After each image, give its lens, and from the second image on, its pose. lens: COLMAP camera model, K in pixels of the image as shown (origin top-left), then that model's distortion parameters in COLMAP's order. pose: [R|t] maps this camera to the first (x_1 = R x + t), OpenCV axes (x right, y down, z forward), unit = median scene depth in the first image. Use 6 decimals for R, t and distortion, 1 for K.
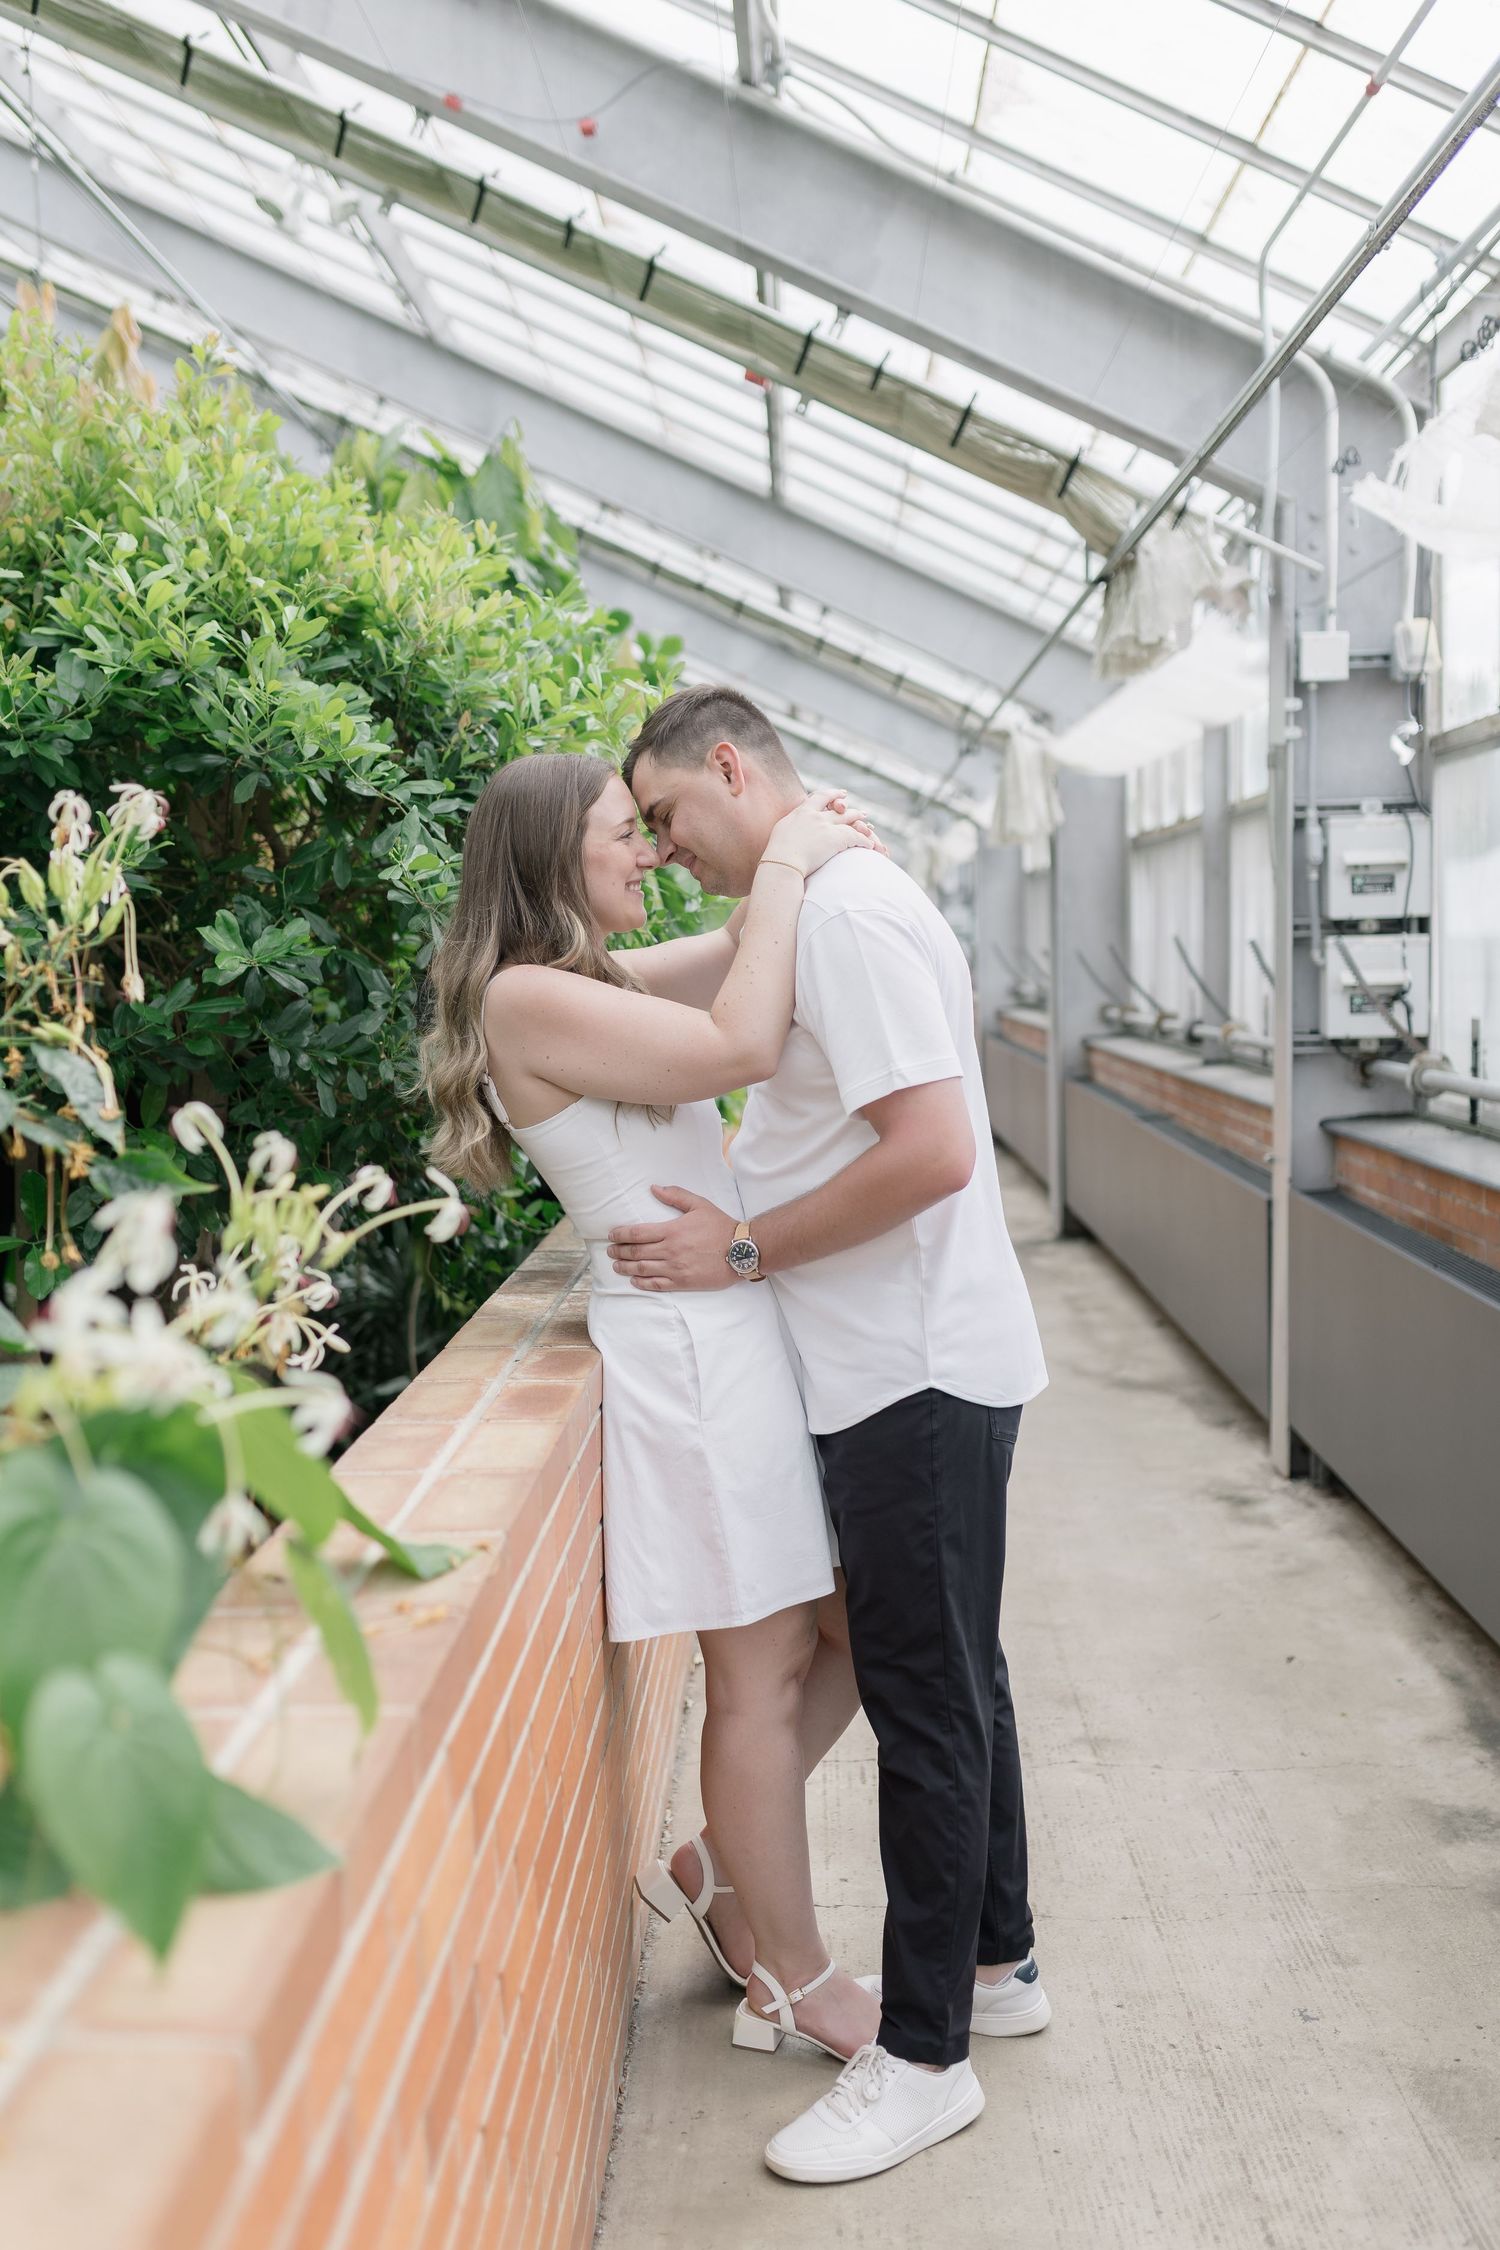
lens RADIAL K [[2283.9, 0, 750.0], [0, 2283.9, 1125.0], [0, 0, 1]] dist [0.007012, 0.002950]
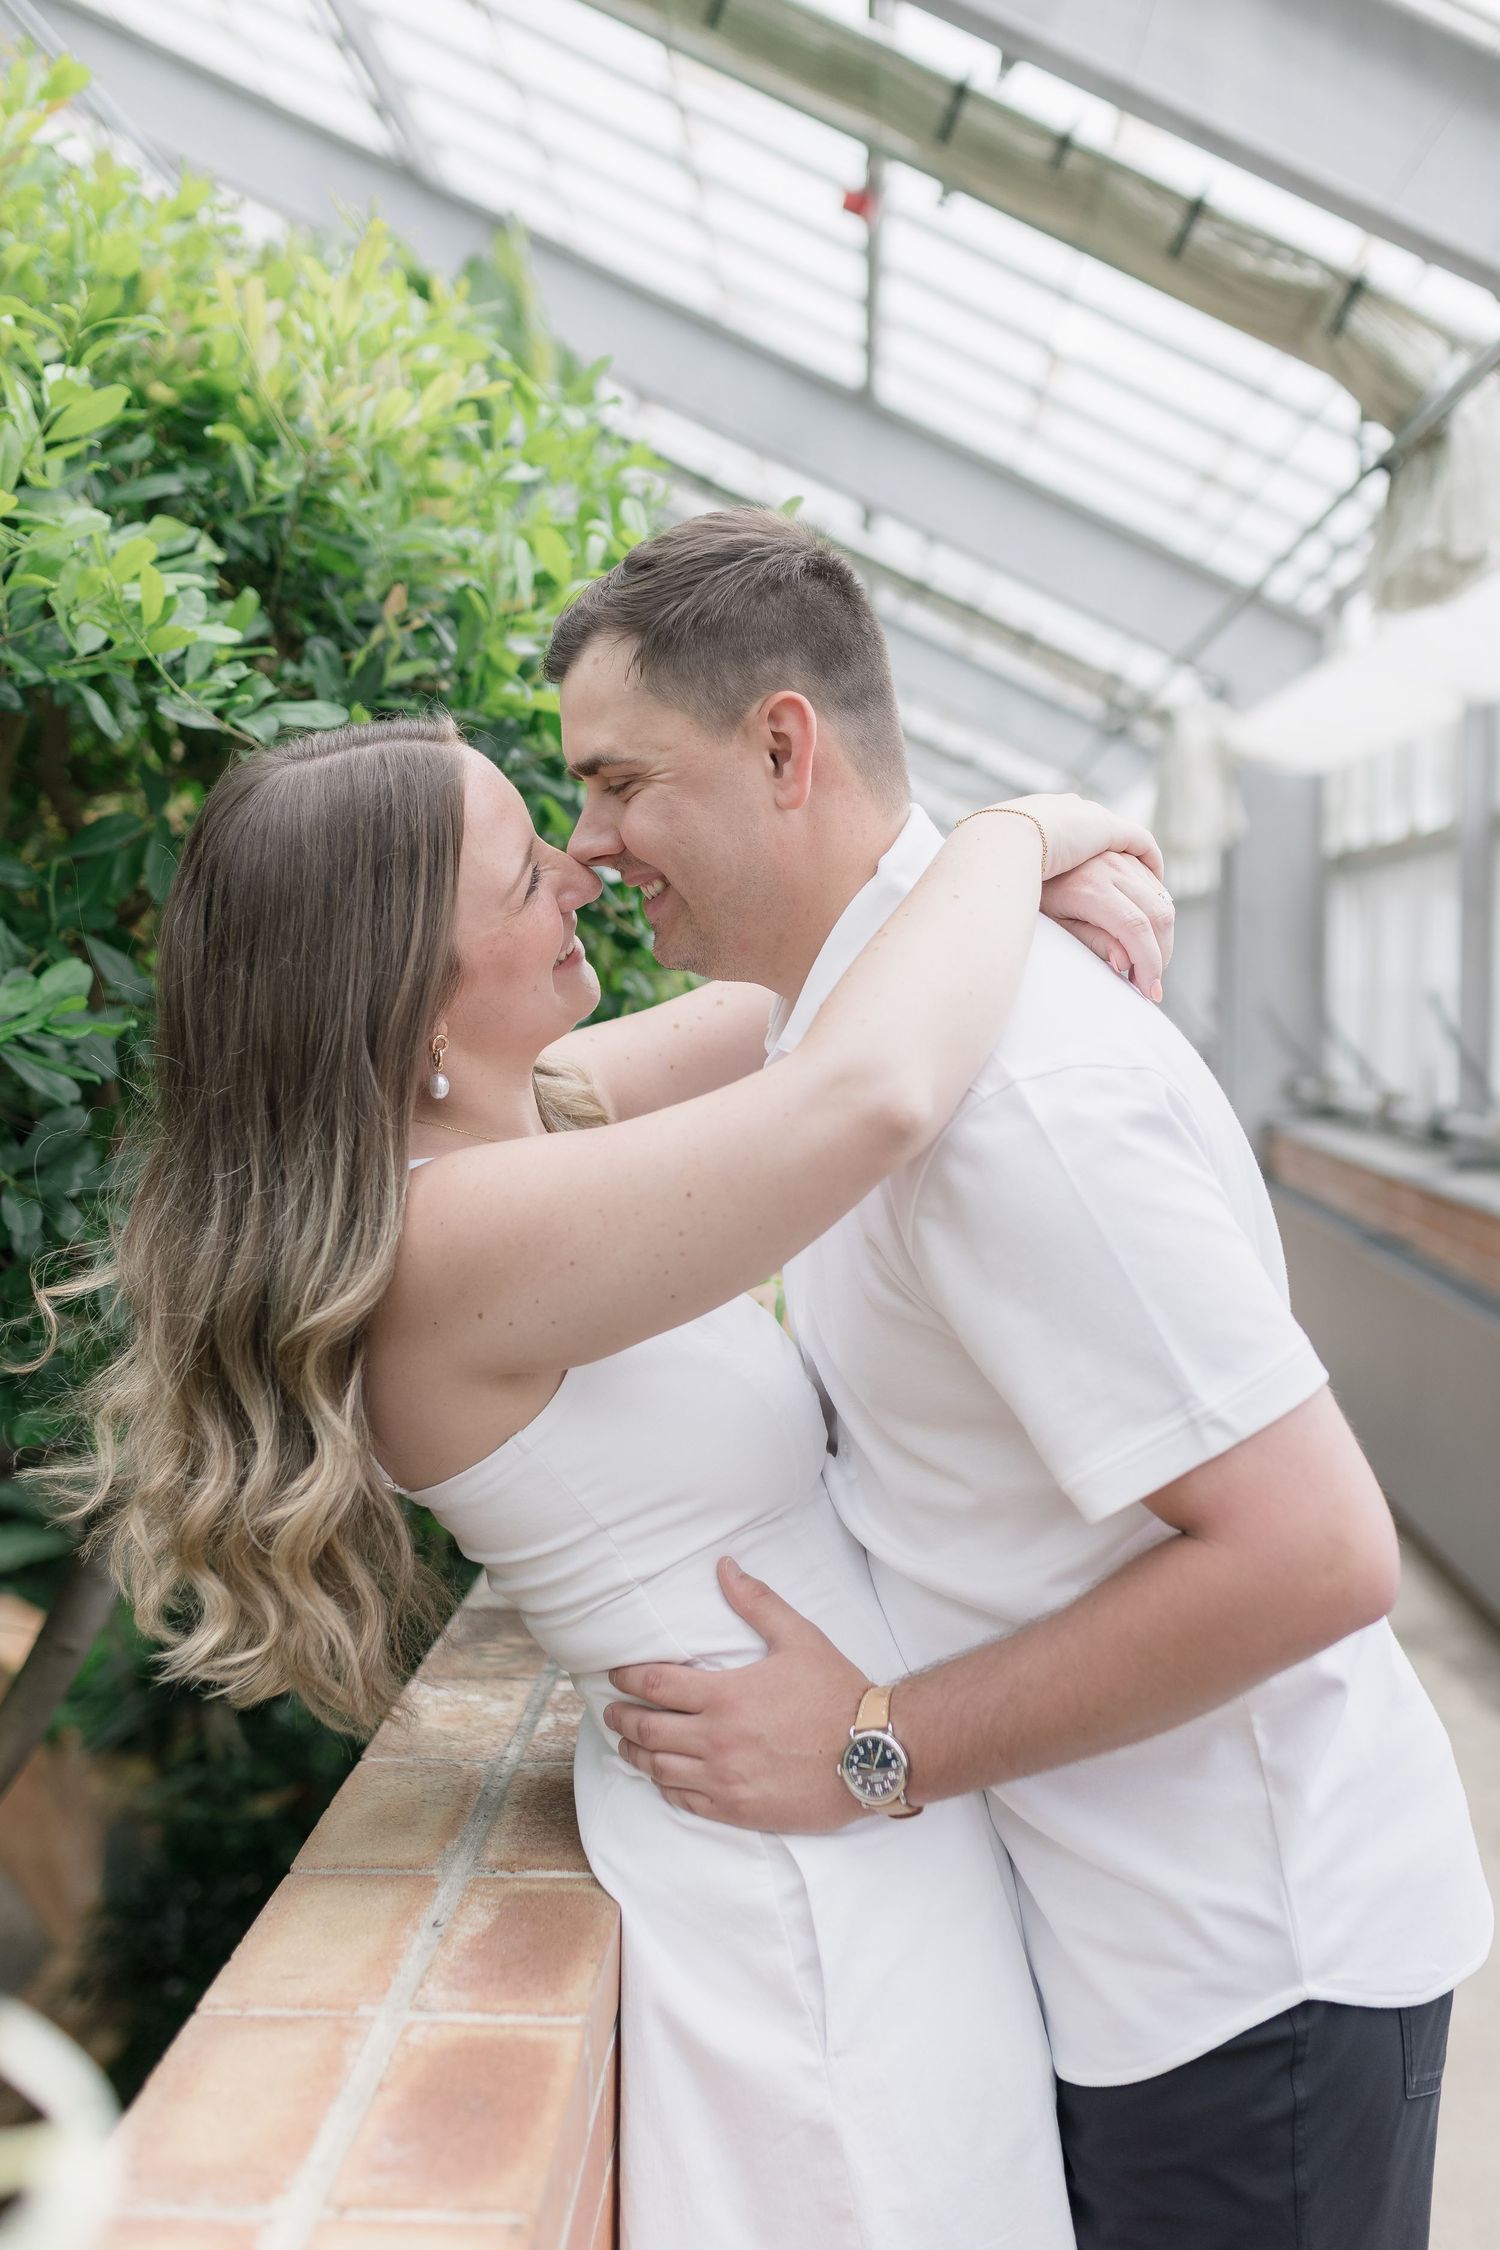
lens RADIAL K [[2239.7, 0, 750.0], [0, 2239.7, 1125.0], [0, 0, 1]] dist [-0.020630, -0.010081]
pose [[0.999720, 0.023535, -0.002636, -0.034364], [-0.023548, 0.999711, -0.004743, -0.049944], [0.002524, 0.004804, 0.999985, 0.457213]]
